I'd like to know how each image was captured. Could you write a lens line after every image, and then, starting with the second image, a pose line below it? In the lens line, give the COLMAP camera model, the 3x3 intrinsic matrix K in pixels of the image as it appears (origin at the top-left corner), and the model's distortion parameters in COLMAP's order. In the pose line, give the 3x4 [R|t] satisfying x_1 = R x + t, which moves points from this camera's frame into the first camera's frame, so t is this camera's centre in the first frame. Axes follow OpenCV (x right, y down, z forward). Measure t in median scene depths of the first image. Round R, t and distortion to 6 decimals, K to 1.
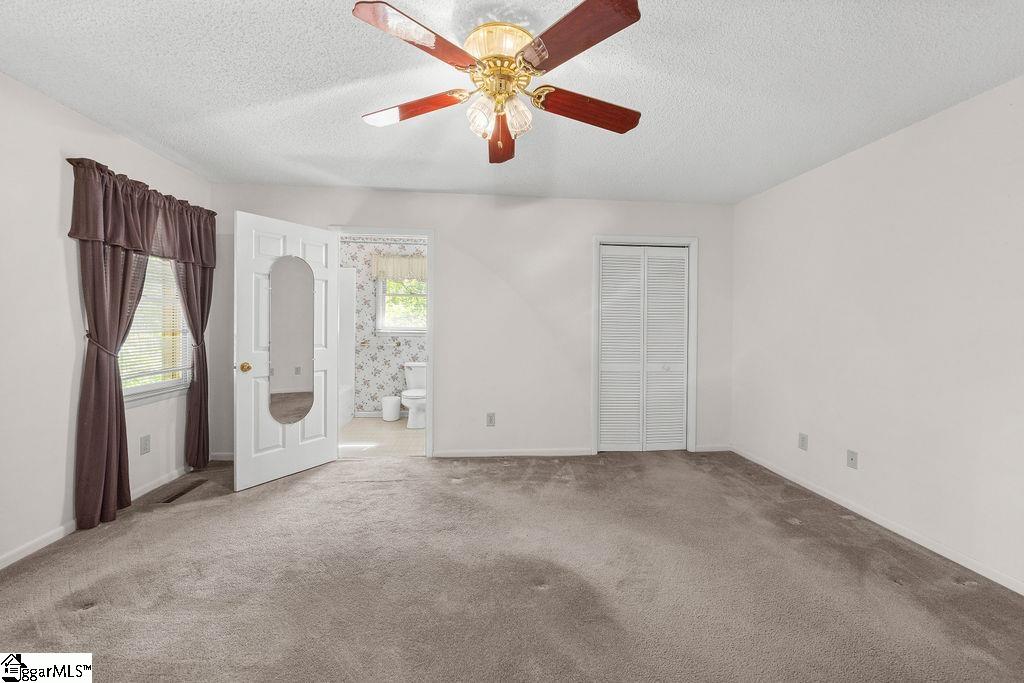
lens RADIAL K [[397.7, 0, 511.2], [0, 397.7, 323.3], [0, 0, 1]] dist [-0.007211, -0.000136]
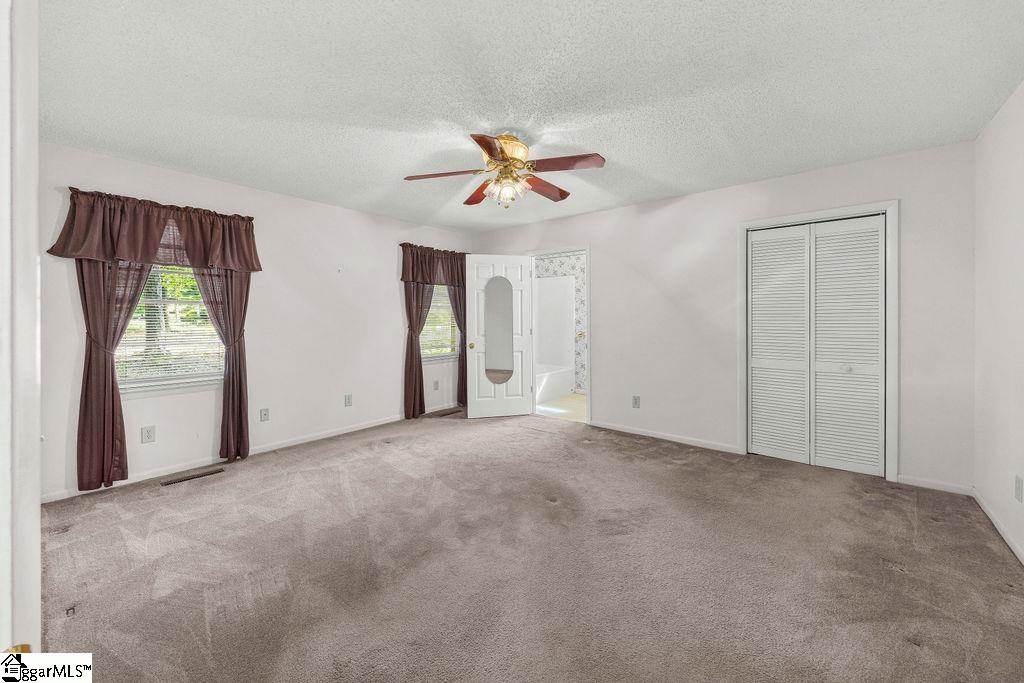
lens RADIAL K [[397.7, 0, 511.2], [0, 397.7, 323.3], [0, 0, 1]] dist [-0.007211, -0.000136]
pose [[0.700823, -0.005892, -0.713311, 0.609217], [0.014339, 0.999880, 0.005829, 0.005424], [0.713191, -0.014314, 0.700824, -0.062064]]
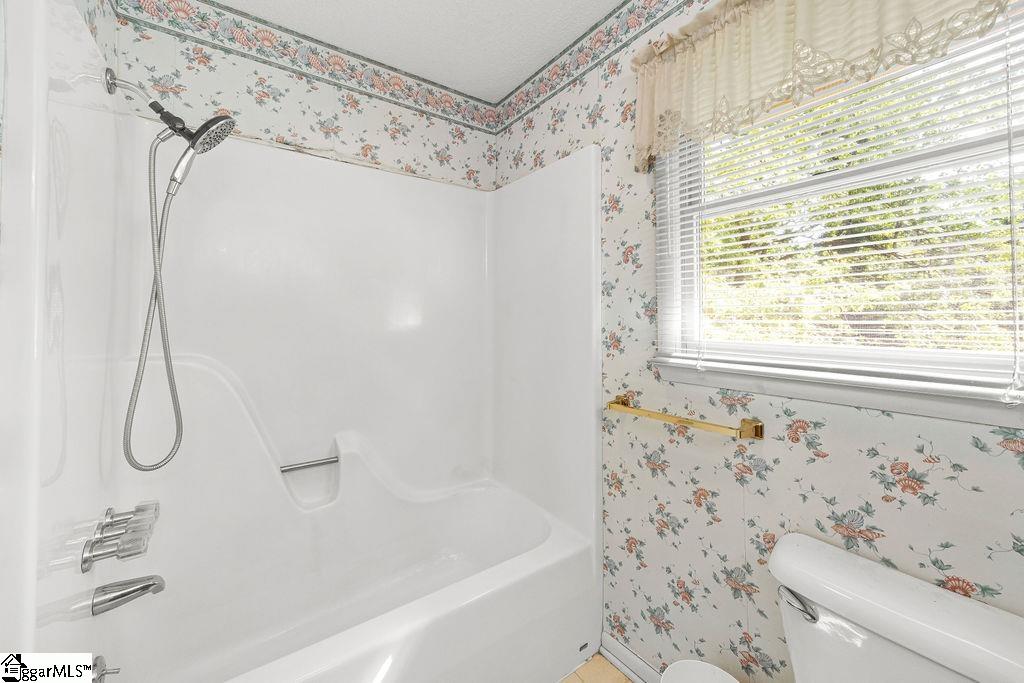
lens RADIAL K [[397.6, 0, 513.7], [0, 397.6, 313.3], [0, 0, 1]] dist [0.001318, 0.000103]
pose [[0.480068, -0.029340, -0.876741, -0.262348], [0.011787, 0.999566, -0.026997, -0.007194], [0.877152, 0.002626, 0.480205, 1.304268]]
